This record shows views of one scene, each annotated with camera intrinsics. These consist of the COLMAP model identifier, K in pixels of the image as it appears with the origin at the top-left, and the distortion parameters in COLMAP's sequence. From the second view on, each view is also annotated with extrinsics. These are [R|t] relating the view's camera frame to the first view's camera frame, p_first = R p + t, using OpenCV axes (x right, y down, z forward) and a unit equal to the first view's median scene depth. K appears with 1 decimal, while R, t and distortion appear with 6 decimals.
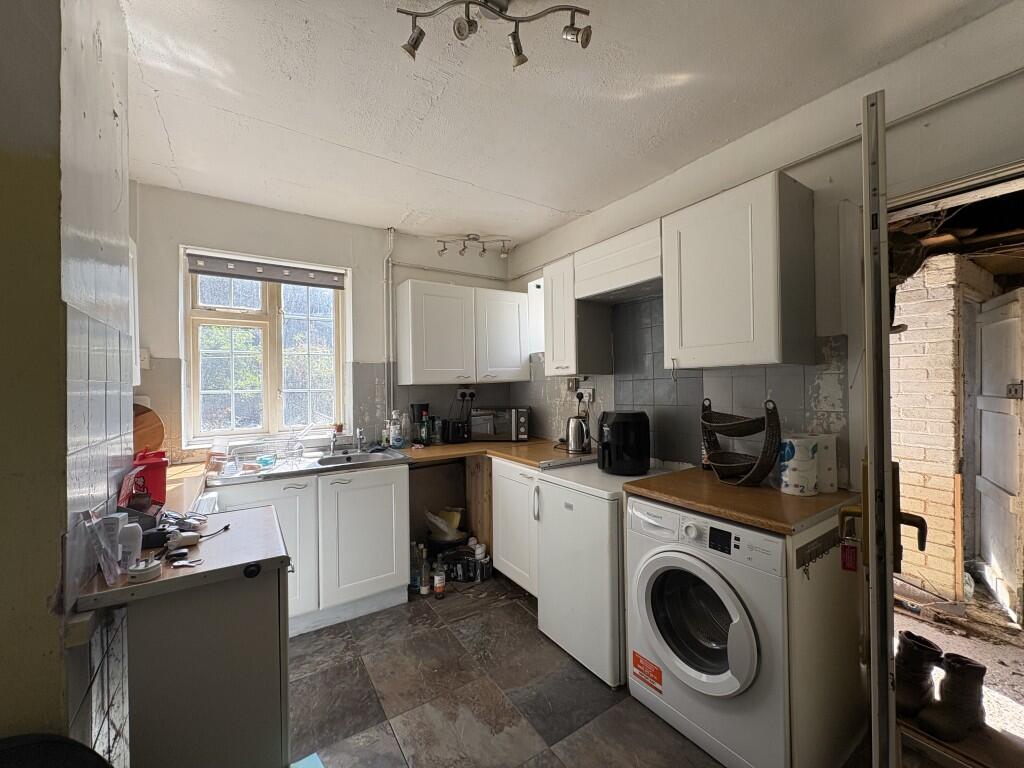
lens RADIAL K [[406.4, 0, 513.4], [0, 406.4, 384.0], [0, 0, 1]] dist [-0.009423, 0.000715]
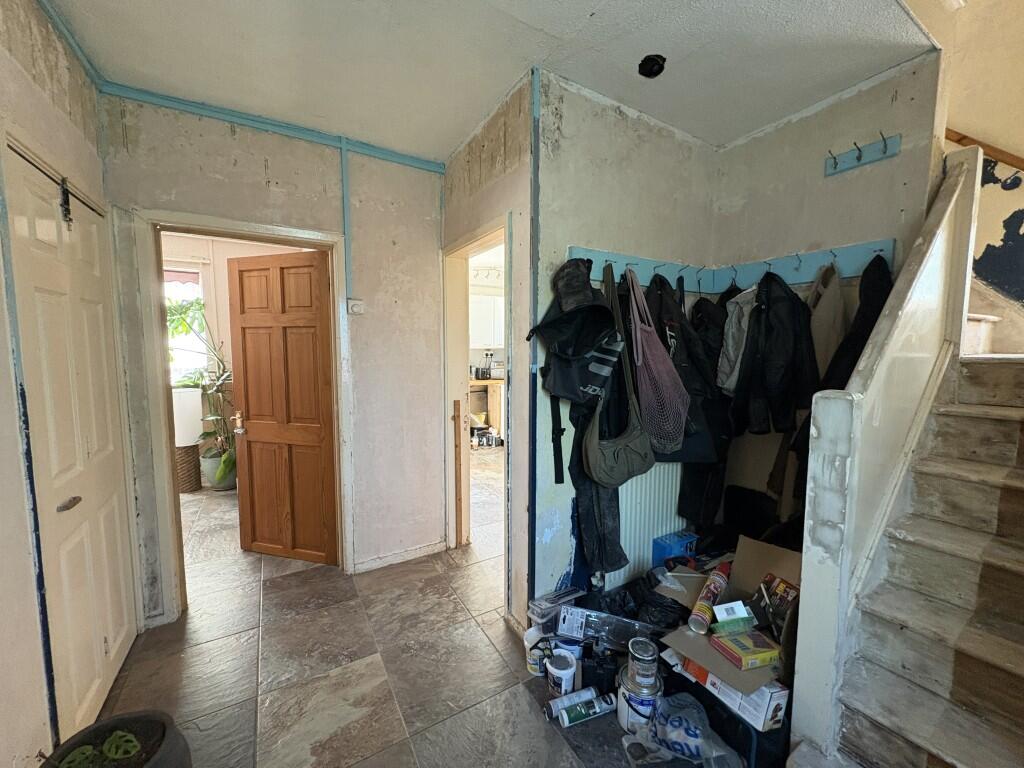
lens RADIAL K [[406.4, 0, 512.1], [0, 406.4, 383.6], [0, 0, 1]] dist [-0.009423, 0.000715]
pose [[0.998701, 0.018737, -0.047392, 0.091534], [-0.014560, 0.996102, 0.086994, -0.004499], [0.048838, -0.086191, 0.995081, -0.945335]]
